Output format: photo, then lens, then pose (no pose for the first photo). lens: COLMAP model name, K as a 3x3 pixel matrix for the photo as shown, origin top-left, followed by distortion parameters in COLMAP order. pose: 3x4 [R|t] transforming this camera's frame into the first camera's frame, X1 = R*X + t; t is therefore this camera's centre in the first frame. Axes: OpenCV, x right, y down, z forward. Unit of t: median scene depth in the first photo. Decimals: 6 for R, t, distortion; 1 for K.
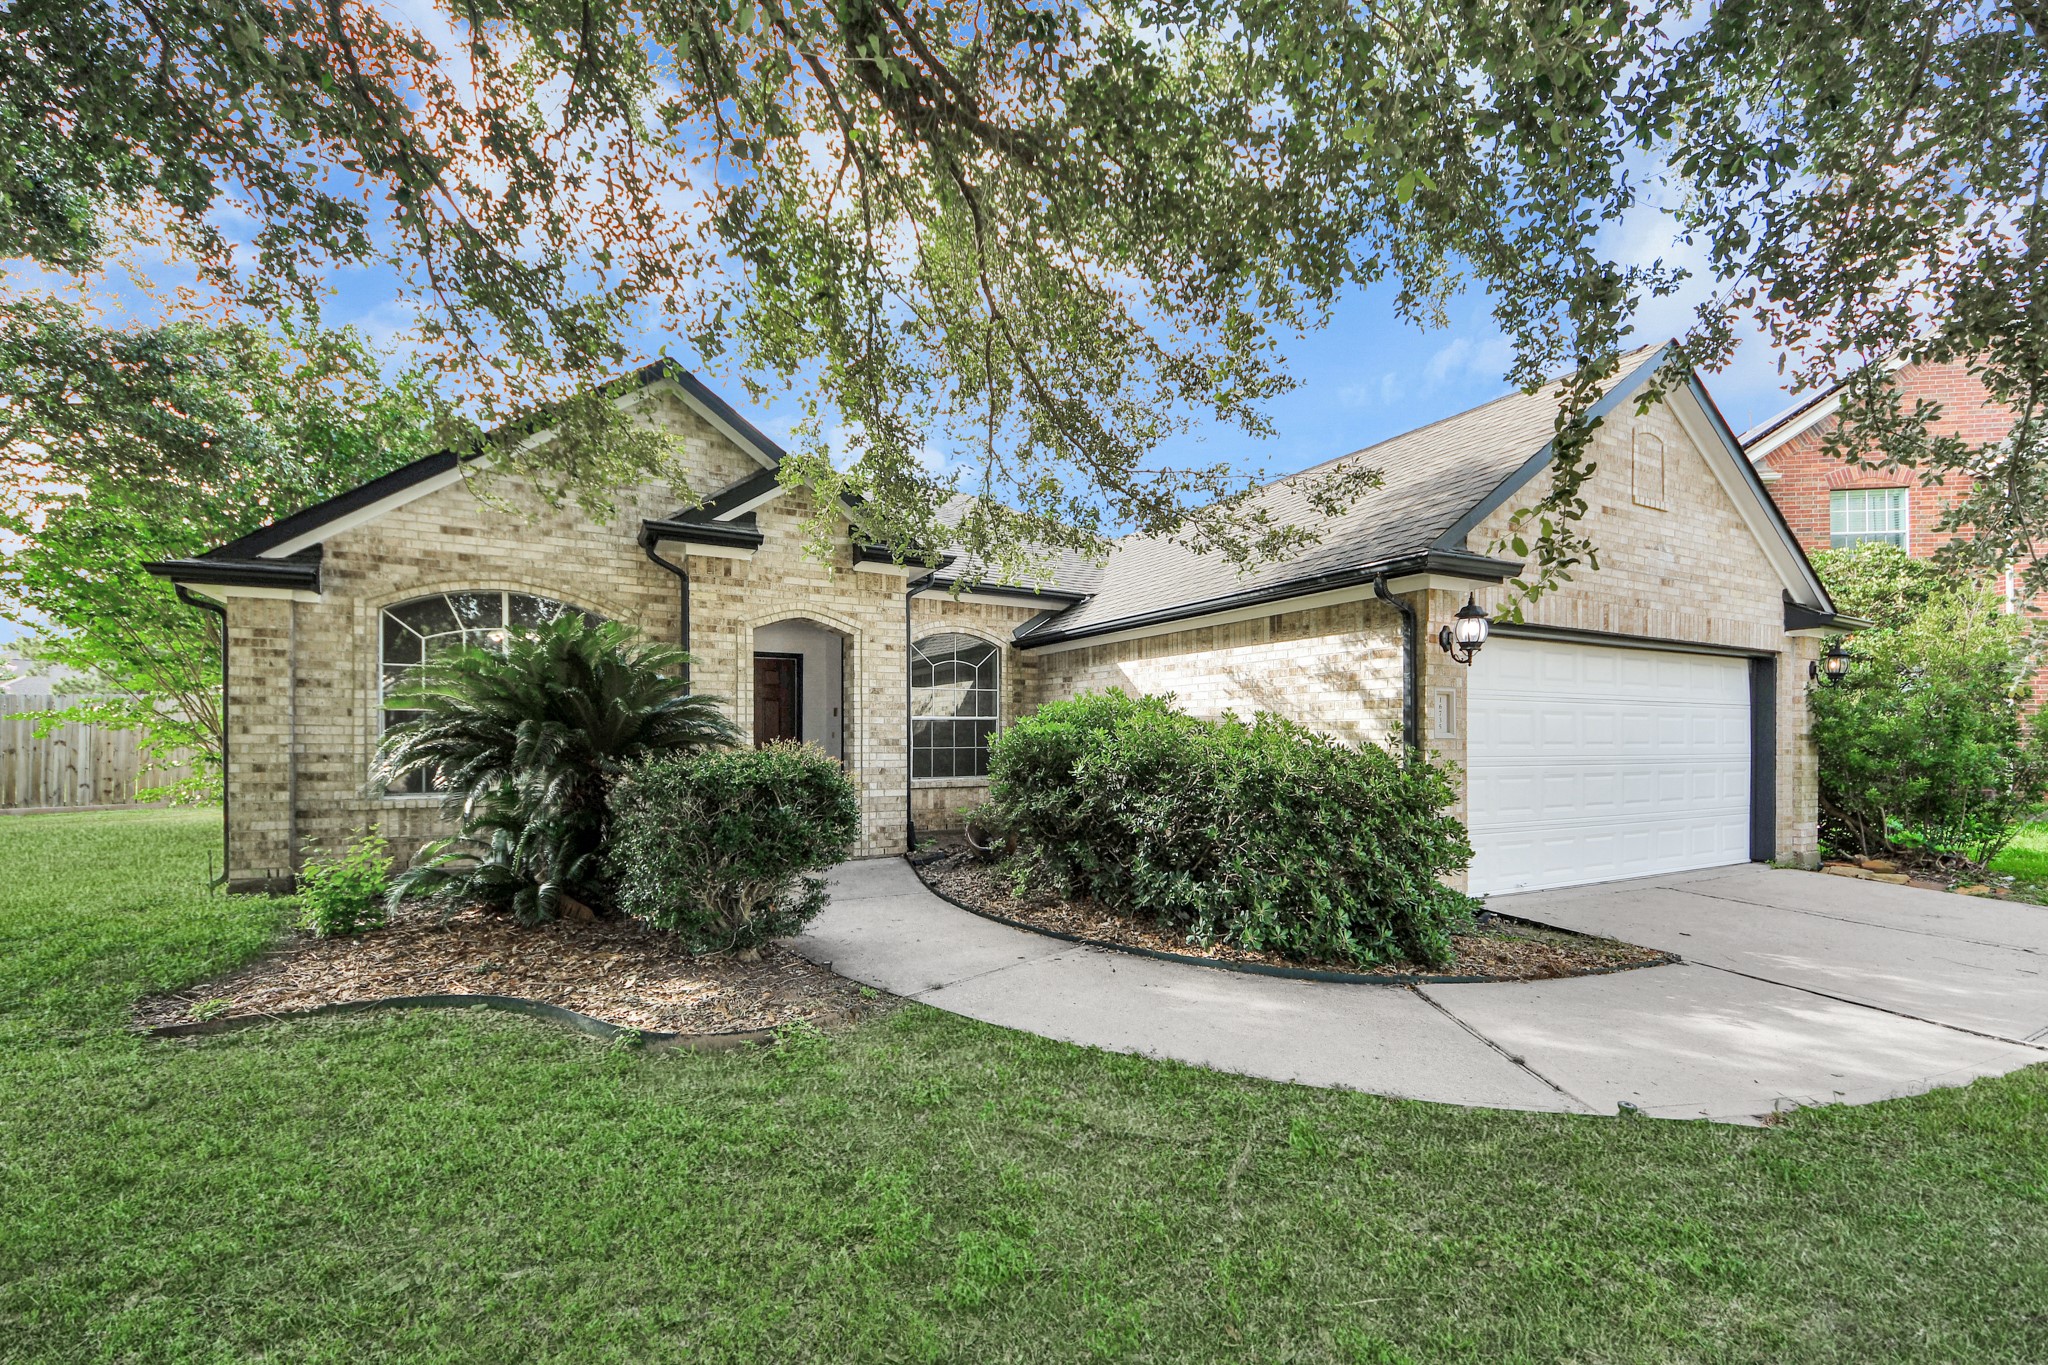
lens RADIAL K [[861.6, 0, 1003.6], [0, 861.6, 730.1], [0, 0, 1]] dist [-0.006507, -0.000805]
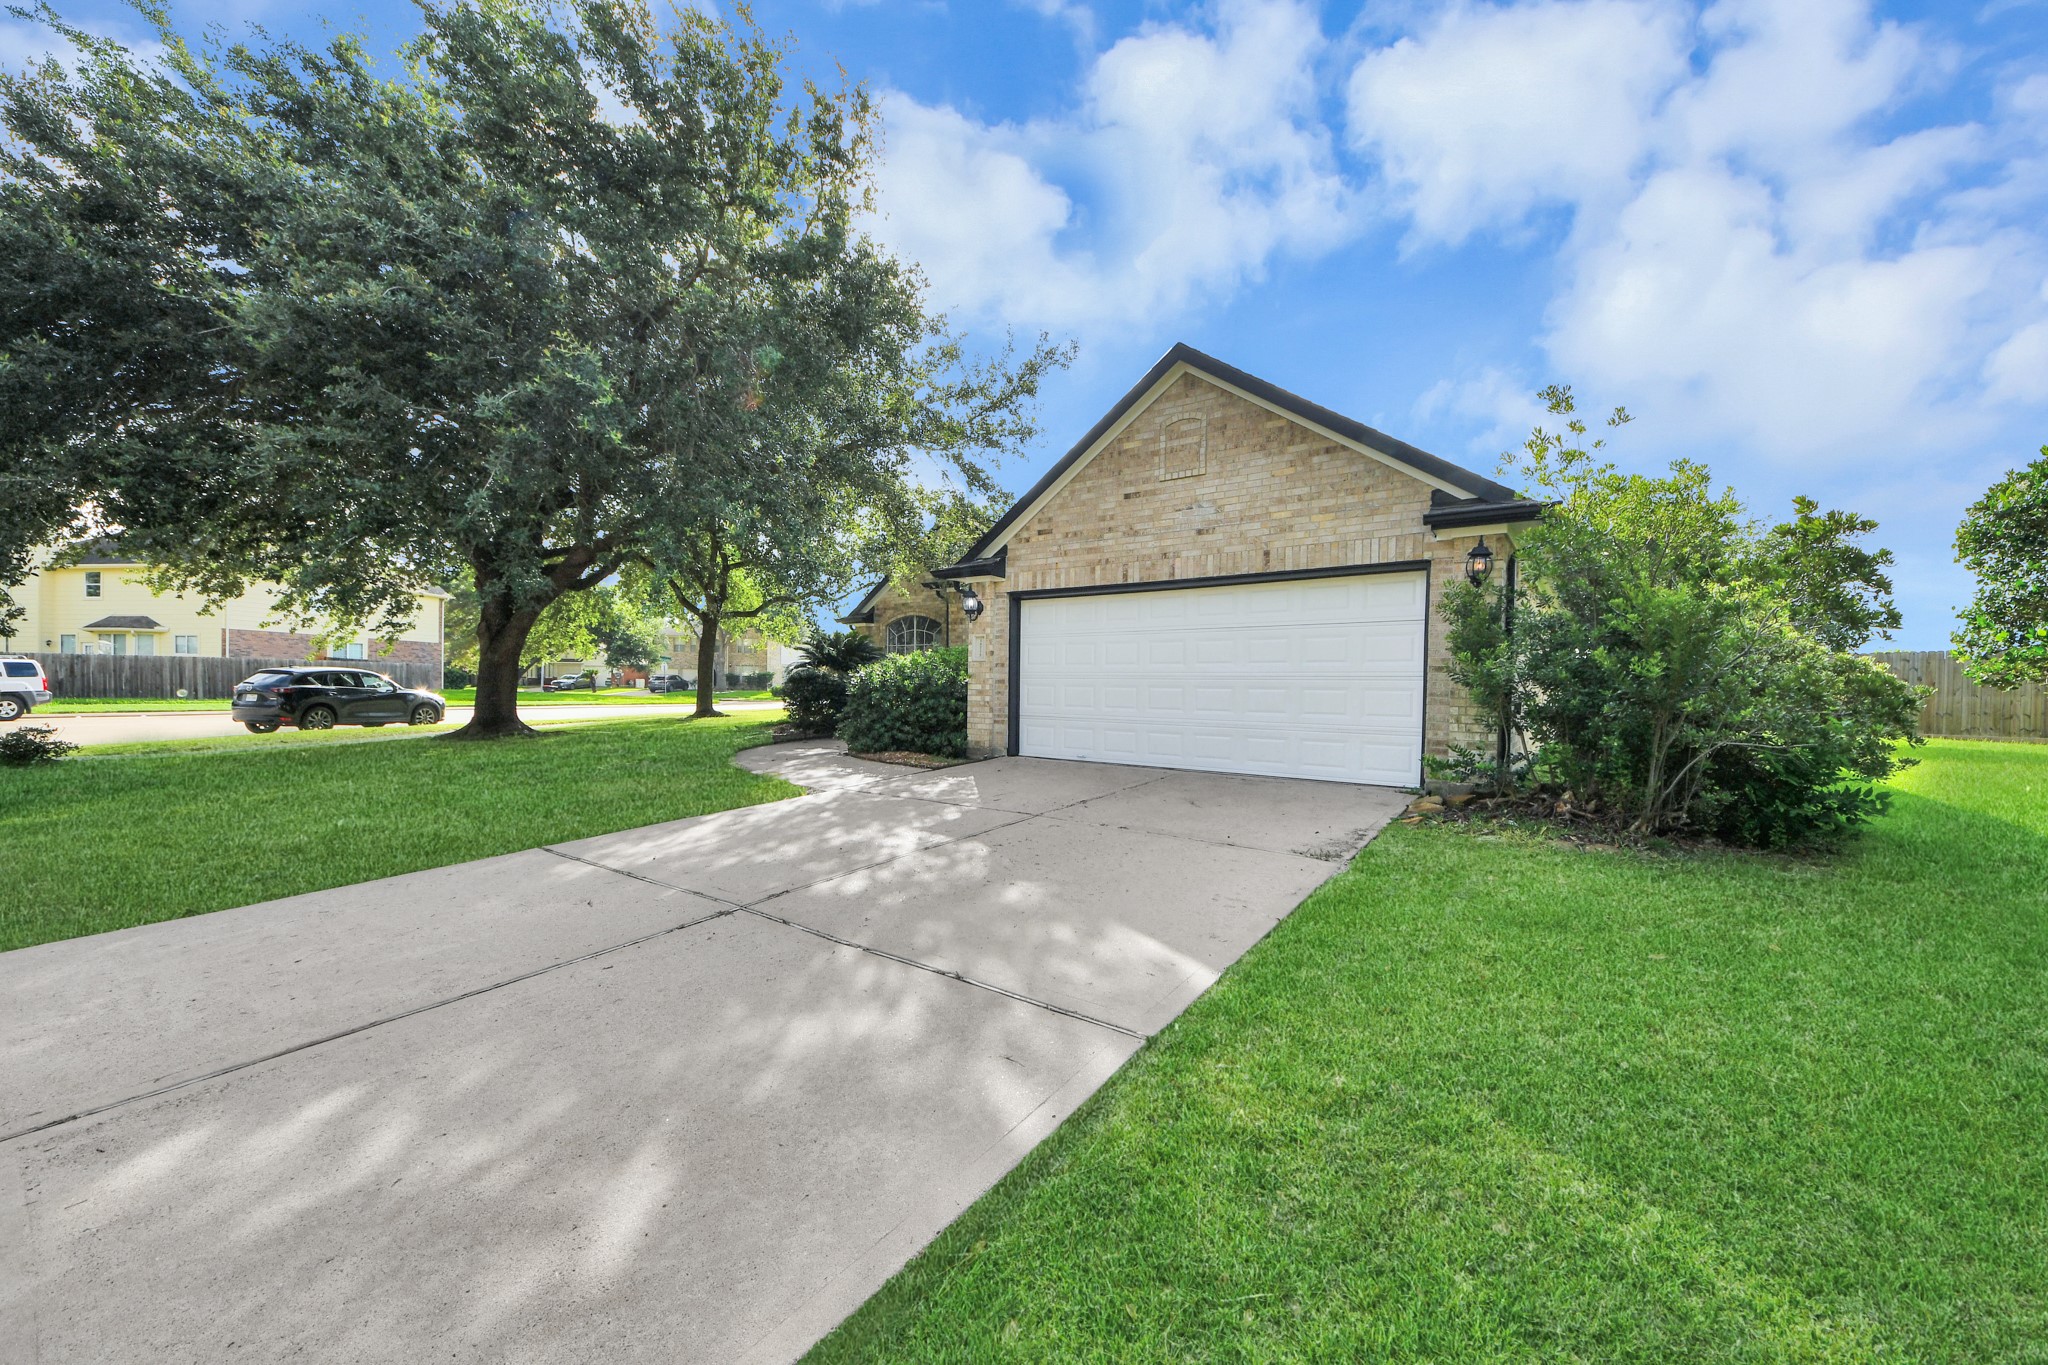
lens RADIAL K [[738.3, 0, 1006.3], [0, 738.3, 682.4], [0, 0, 1]] dist [0.001399, -0.004669]
pose [[0.429239, 0.000502, -0.903191, 1.572006], [0.000381, 1.000000, 0.000737, 0.042875], [0.903191, -0.000661, 0.429239, 0.279901]]
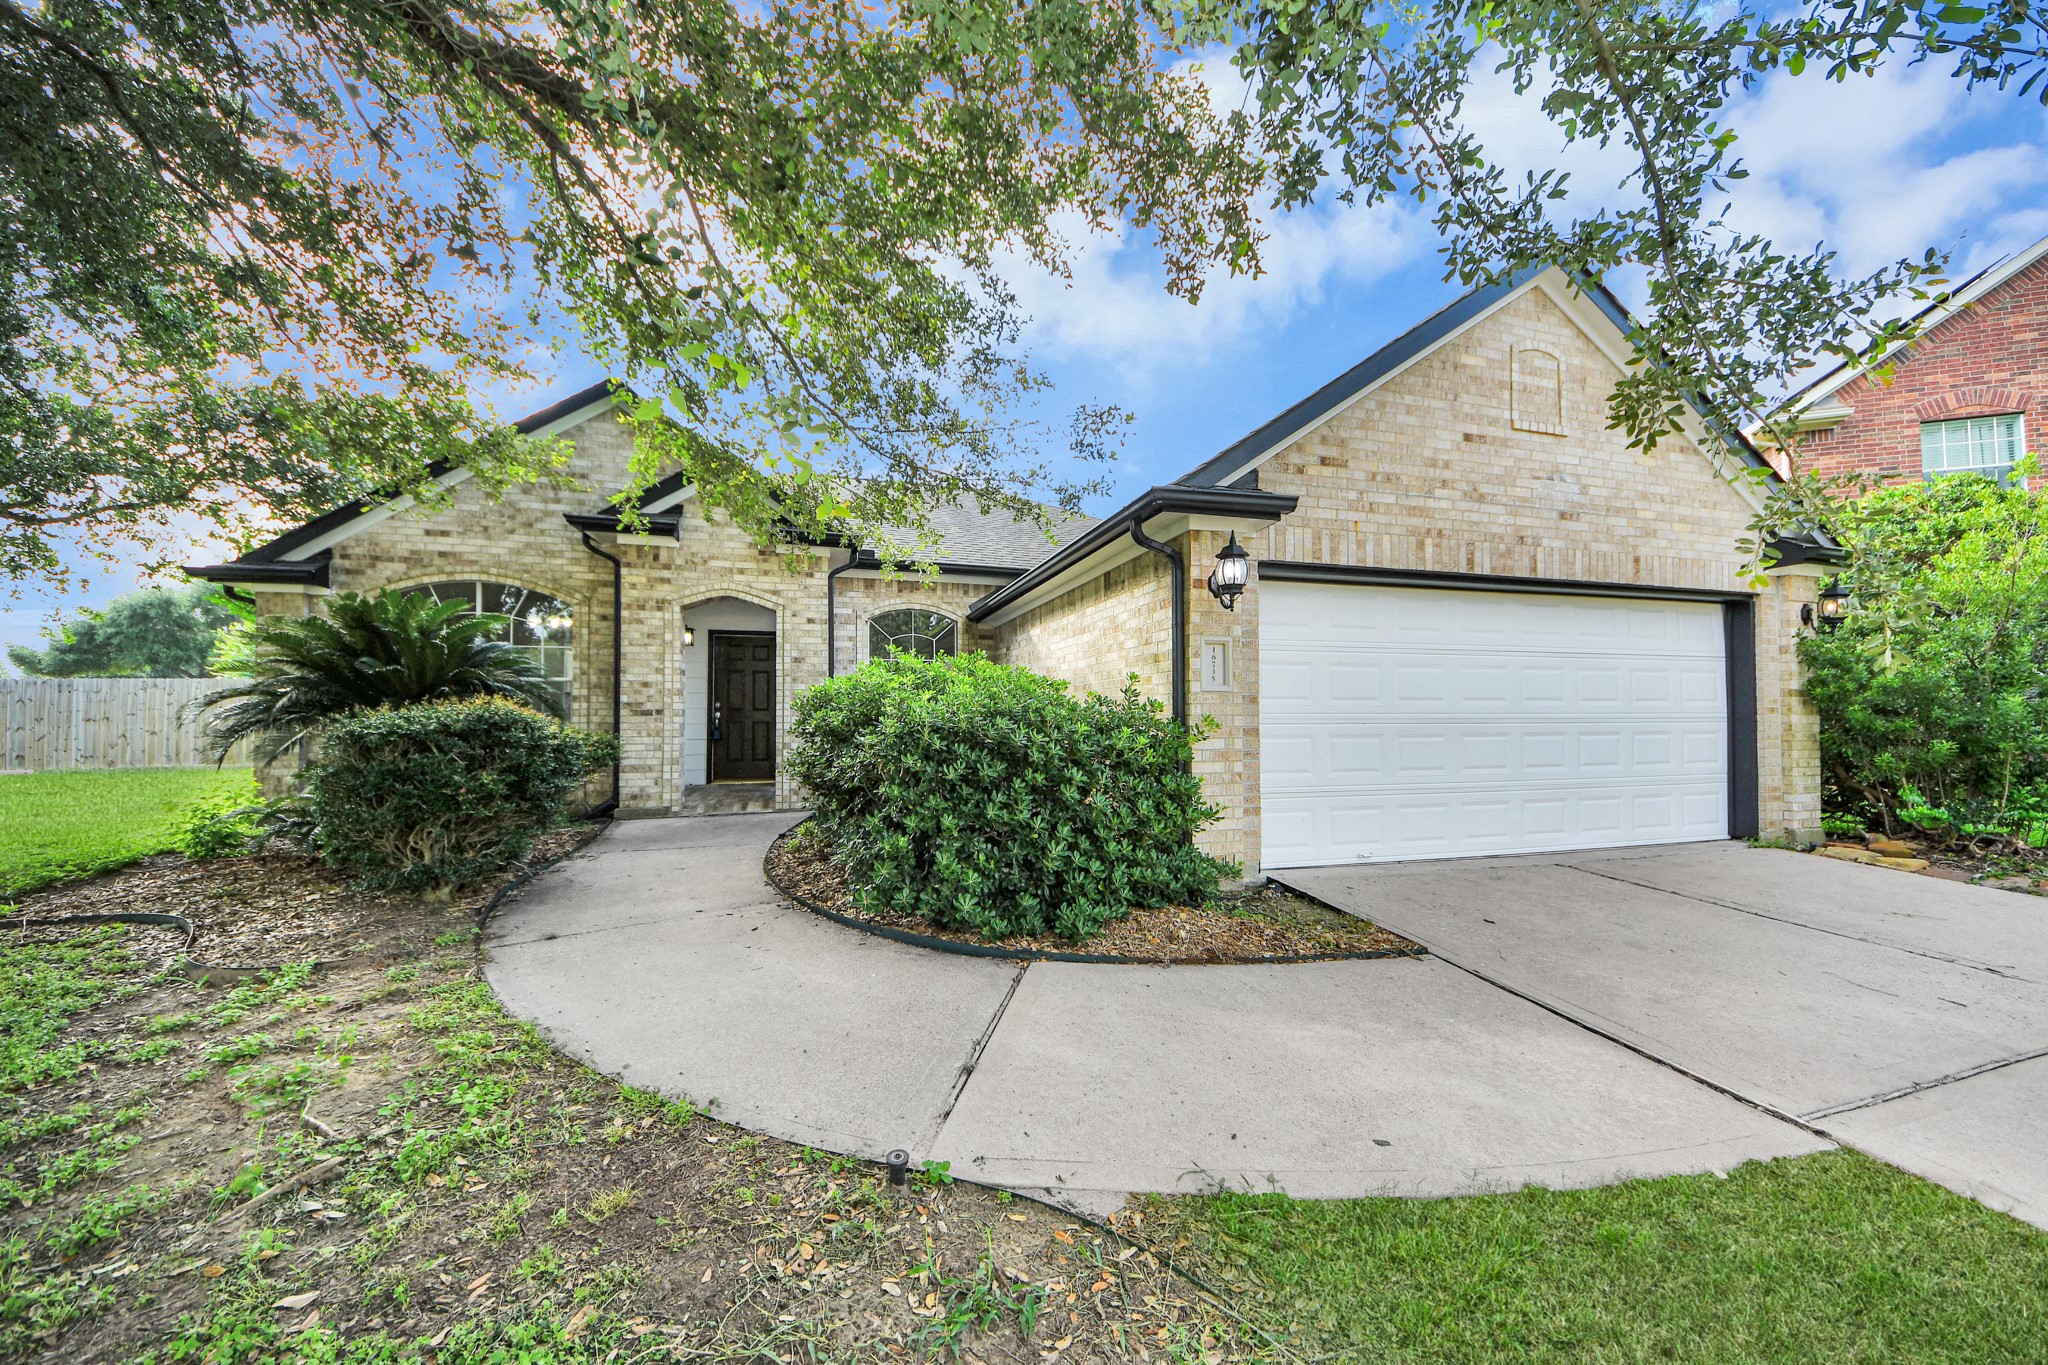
lens RADIAL K [[738.3, 0, 1019.2], [0, 738.3, 692.7], [0, 0, 1]] dist [0.001399, -0.004669]
pose [[0.978795, -0.010169, -0.204589, 0.367113], [0.006104, 0.999771, -0.020489, 0.020070], [0.204751, 0.018805, 0.978633, 0.144710]]
